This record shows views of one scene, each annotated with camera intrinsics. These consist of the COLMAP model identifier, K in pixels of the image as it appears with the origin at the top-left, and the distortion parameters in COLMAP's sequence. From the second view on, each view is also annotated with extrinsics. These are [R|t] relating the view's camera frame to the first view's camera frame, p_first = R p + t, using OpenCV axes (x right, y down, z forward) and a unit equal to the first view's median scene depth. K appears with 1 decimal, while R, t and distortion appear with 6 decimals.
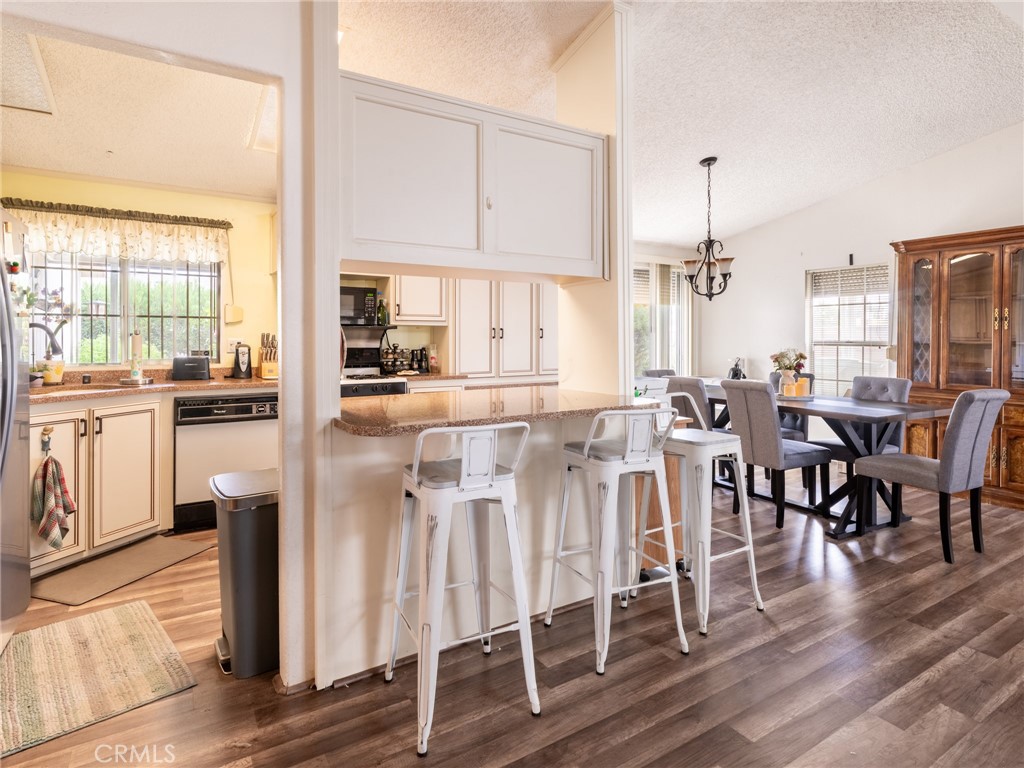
lens RADIAL K [[532.8, 0, 480.5], [0, 532.8, 346.6], [0, 0, 1]] dist [-0.002875, -0.001744]
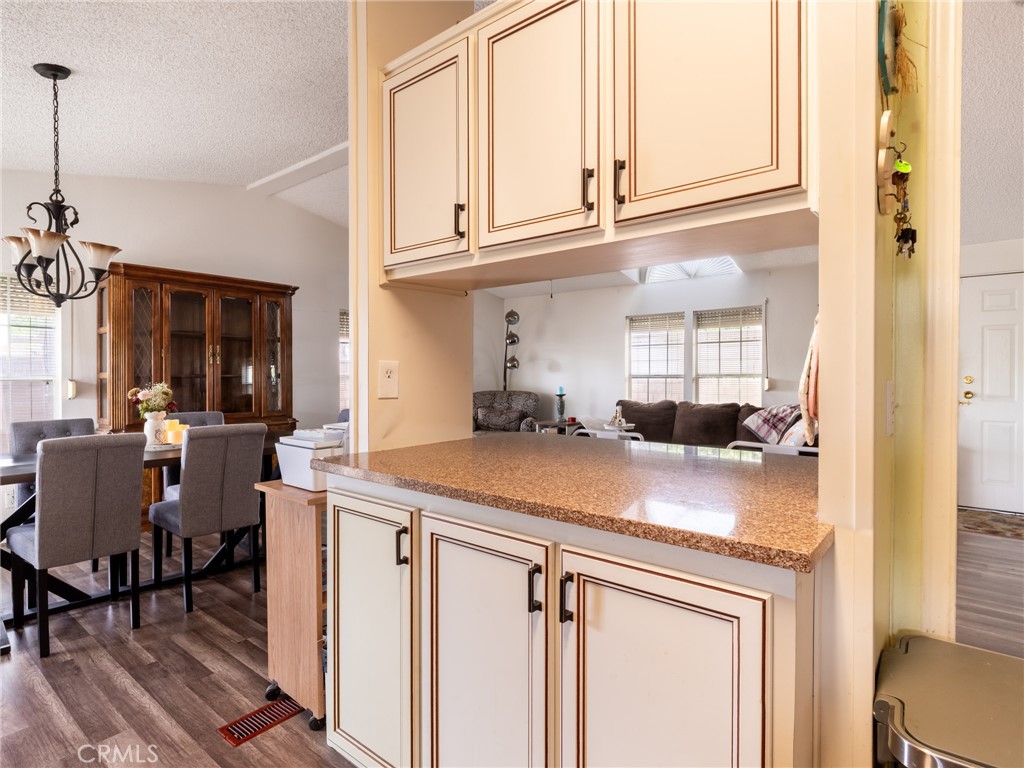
lens RADIAL K [[510.8, 0, 539.7], [0, 510.8, 377.7], [0, 0, 1]] dist [-0.009234, 0.000704]
pose [[-0.388738, -0.010151, 0.921292, -0.366992], [0.011805, 0.999802, 0.015997, -0.012682], [-0.921273, 0.017094, -0.388541, 0.920716]]
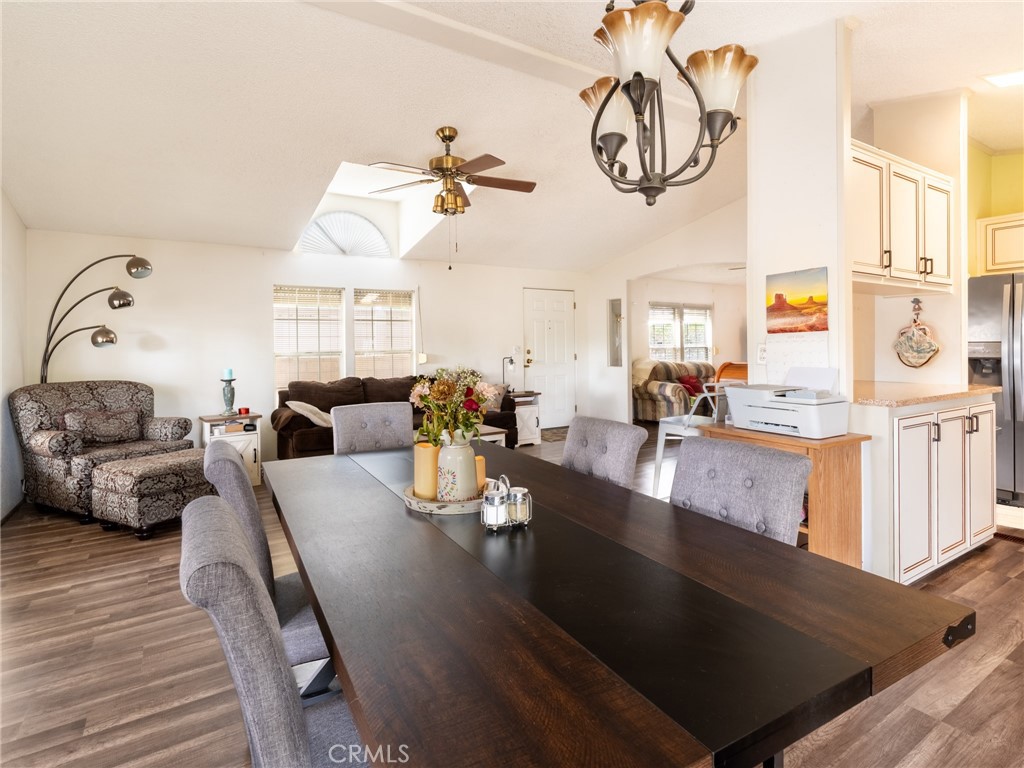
lens RADIAL K [[532.8, 0, 486.4], [0, 532.8, 344.3], [0, 0, 1]] dist [-0.002875, -0.001744]
pose [[-0.999937, 0.011191, 0.000194, 0.652541], [0.011192, 0.999924, 0.005095, -0.017646], [-0.000137, 0.005097, -0.999987, 1.619104]]
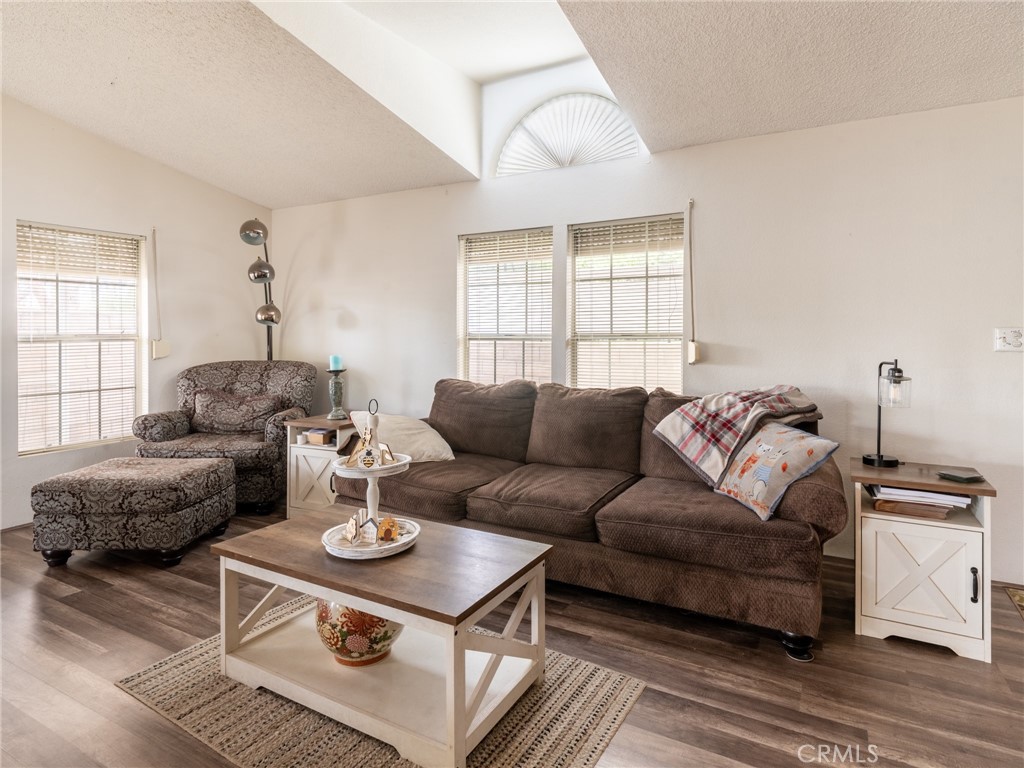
lens RADIAL K [[564.7, 0, 505.6], [0, 564.7, 329.3], [0, 0, 1]] dist [0.004521, -0.001669]
pose [[-0.519240, -0.002844, 0.854624, 0.187940], [0.009426, 0.999915, 0.009055, -0.010603], [-0.854577, 0.012757, -0.519169, 0.404894]]
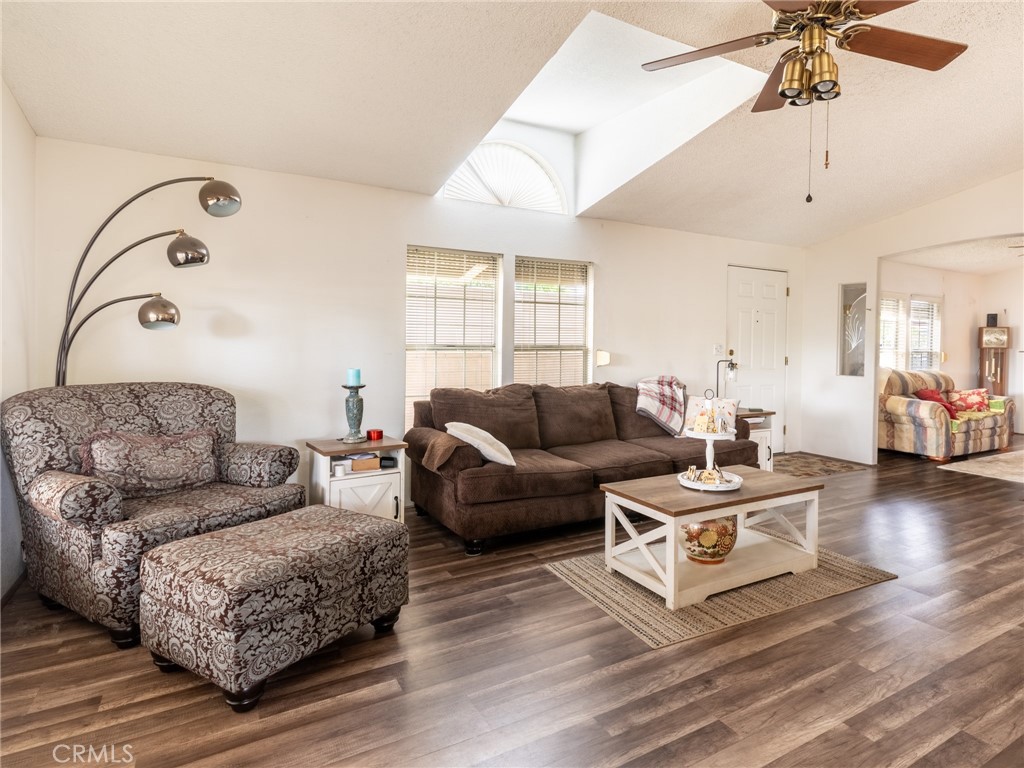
lens RADIAL K [[564.7, 0, 549.2], [0, 564.7, 353.5], [0, 0, 1]] dist [0.004521, -0.001669]
pose [[-0.999869, -0.015940, 0.002850, 1.036110], [-0.015850, 0.999444, 0.029336, -0.011521], [-0.003316, 0.029287, -0.999566, 1.119163]]
